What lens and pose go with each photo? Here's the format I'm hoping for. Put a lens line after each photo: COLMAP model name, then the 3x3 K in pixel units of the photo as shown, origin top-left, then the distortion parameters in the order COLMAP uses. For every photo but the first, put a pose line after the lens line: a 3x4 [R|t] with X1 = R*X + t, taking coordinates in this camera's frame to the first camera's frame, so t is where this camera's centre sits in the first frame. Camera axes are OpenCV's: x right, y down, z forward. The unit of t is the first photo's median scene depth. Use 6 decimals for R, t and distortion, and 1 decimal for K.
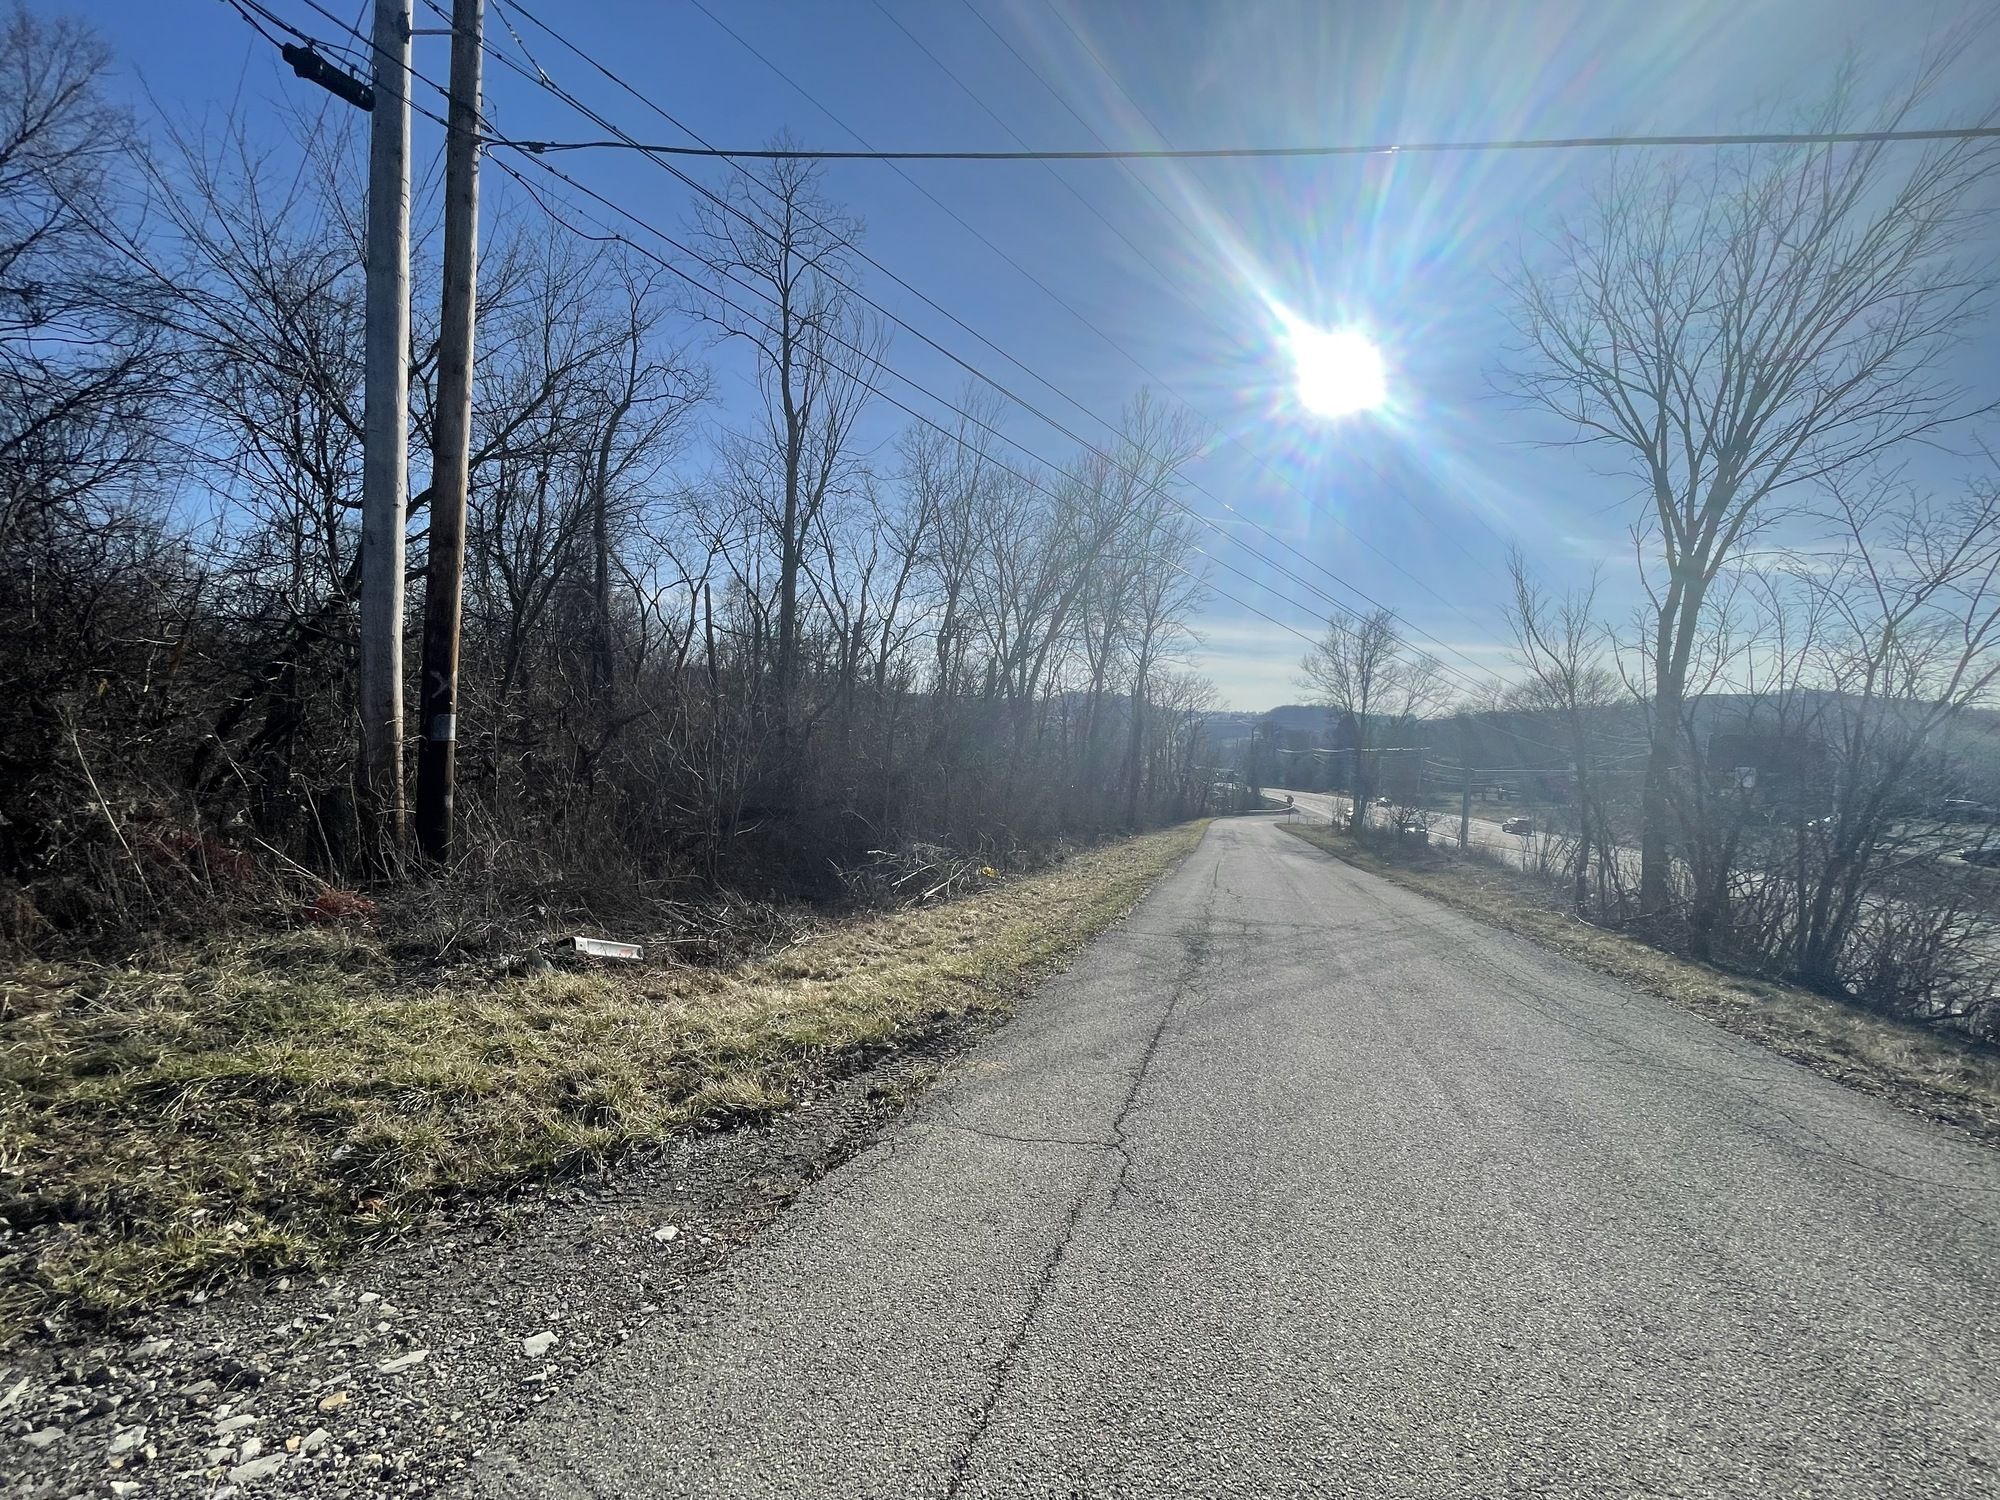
lens RADIAL K [[806.5, 0, 997.0], [0, 806.5, 756.8], [0, 0, 1]] dist [-0.000709, 0.000152]
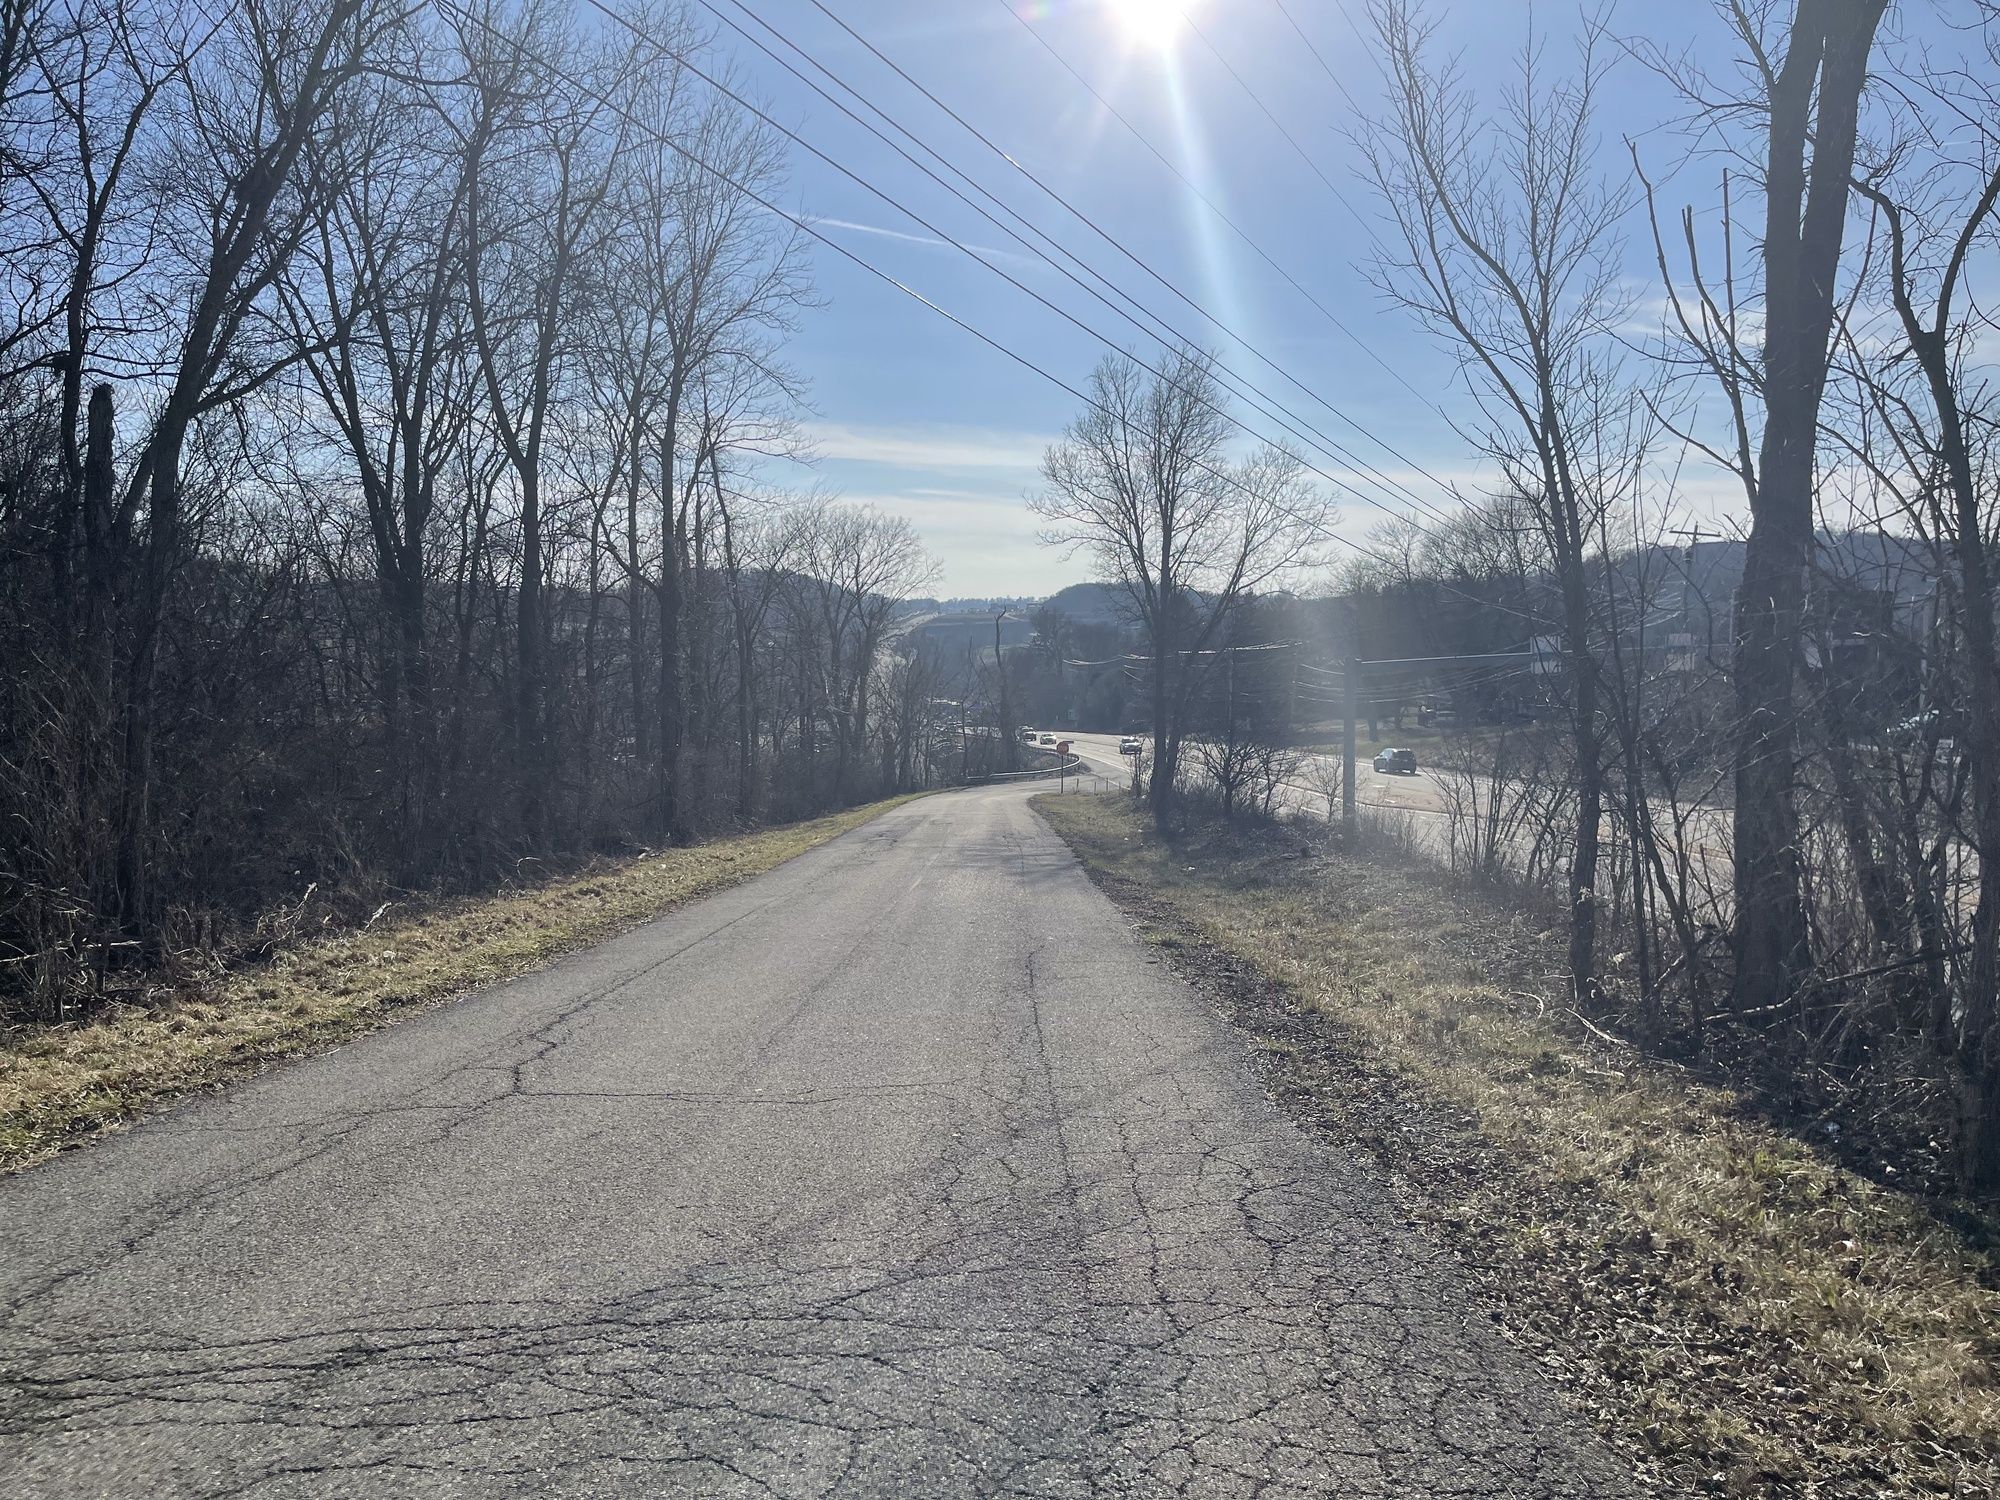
lens RADIAL K [[1455.6, 0, 999.1], [0, 1455.6, 765.6], [0, 0, 1]] dist [0.033787, -0.003228]
pose [[0.961740, -0.067226, 0.265588, 0.810136], [0.054447, 0.996990, 0.055198, 0.111999], [-0.268499, -0.038626, 0.962505, 1.176862]]
